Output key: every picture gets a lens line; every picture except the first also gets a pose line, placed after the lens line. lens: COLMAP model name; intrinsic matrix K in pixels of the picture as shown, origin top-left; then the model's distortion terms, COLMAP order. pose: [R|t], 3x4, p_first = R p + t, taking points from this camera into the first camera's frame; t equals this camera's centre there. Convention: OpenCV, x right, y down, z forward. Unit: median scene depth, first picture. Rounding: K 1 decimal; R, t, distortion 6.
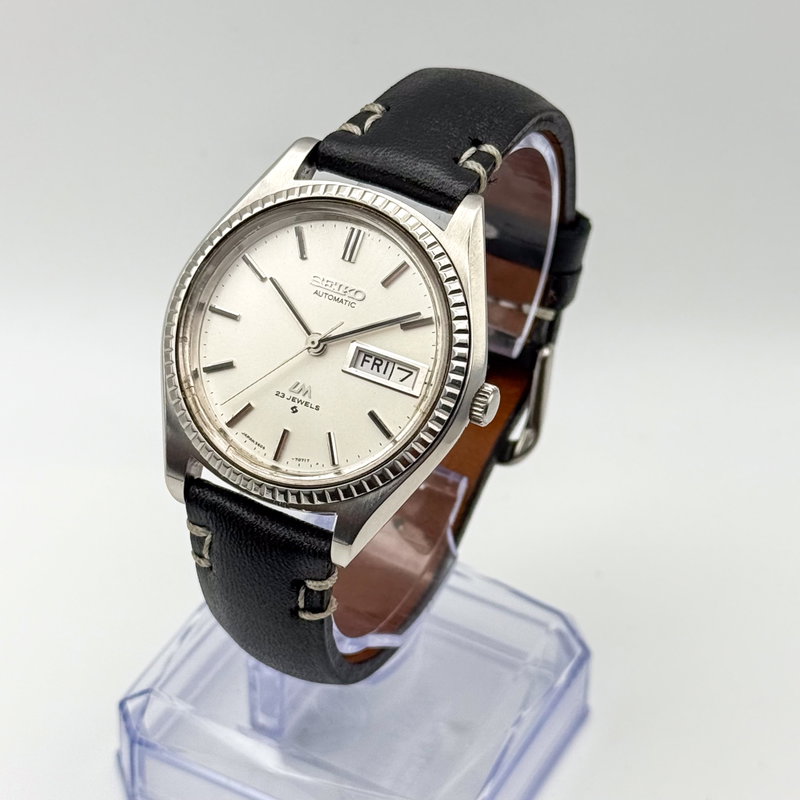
lens RADIAL K [[2468.6, 0, 399.5], [0, 2468.6, 400.3], [0, 0, 1]] dist [0.187538, 0.000000]
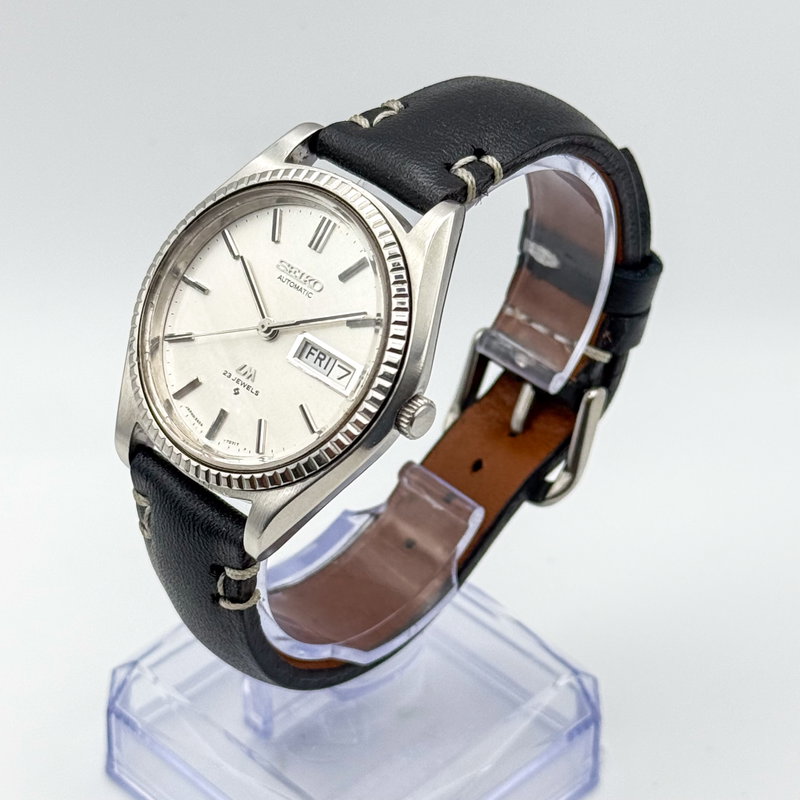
lens RADIAL K [[2468.6, 0, 397.9], [0, 2468.6, 400.7], [0, 0, 1]] dist [0.187538, 0.000000]
pose [[0.955233, 0.163641, -0.246476, 0.256780], [-0.171368, 0.985156, -0.010078, 0.006184], [0.241168, 0.051865, 0.969096, 0.065404]]
